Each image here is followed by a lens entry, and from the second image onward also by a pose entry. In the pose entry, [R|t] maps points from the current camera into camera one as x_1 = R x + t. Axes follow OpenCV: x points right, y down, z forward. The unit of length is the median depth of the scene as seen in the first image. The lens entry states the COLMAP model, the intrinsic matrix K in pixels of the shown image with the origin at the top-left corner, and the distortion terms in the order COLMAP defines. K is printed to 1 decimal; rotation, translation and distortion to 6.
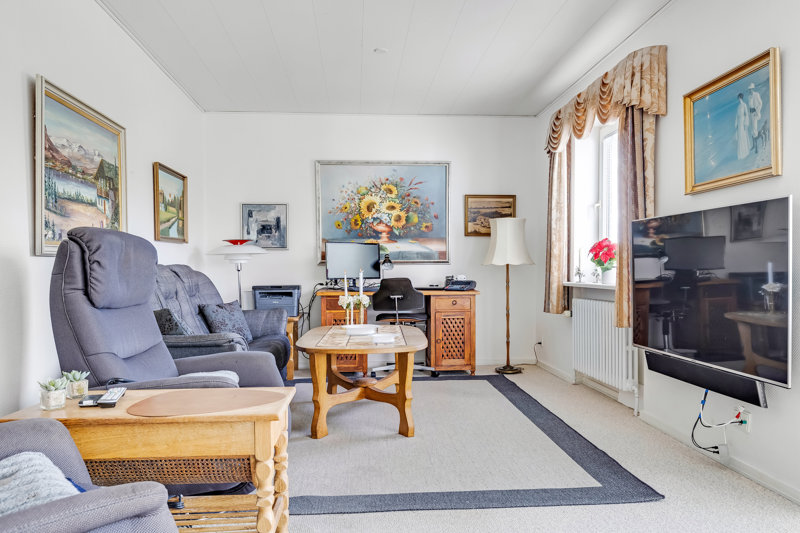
lens RADIAL K [[594.3, 0, 403.6], [0, 594.3, 298.5], [0, 0, 1]] dist [-0.000038, -0.004334]
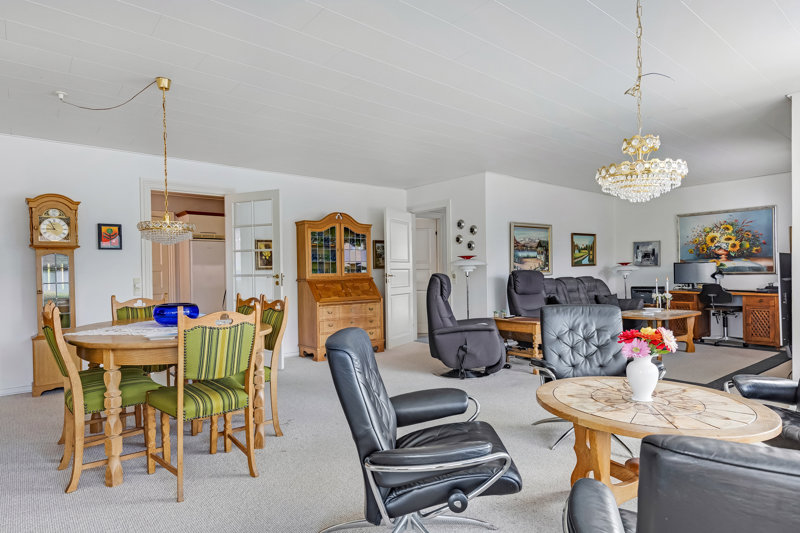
lens RADIAL K [[462.1, 0, 400.0], [0, 462.1, 266.5], [0, 0, 1]] dist [0.000568, -0.000174]
pose [[0.561950, -0.011465, -0.827091, 0.513643], [-0.028959, 0.999018, -0.033524, -0.013635], [0.826664, 0.042791, 0.561067, -0.416389]]
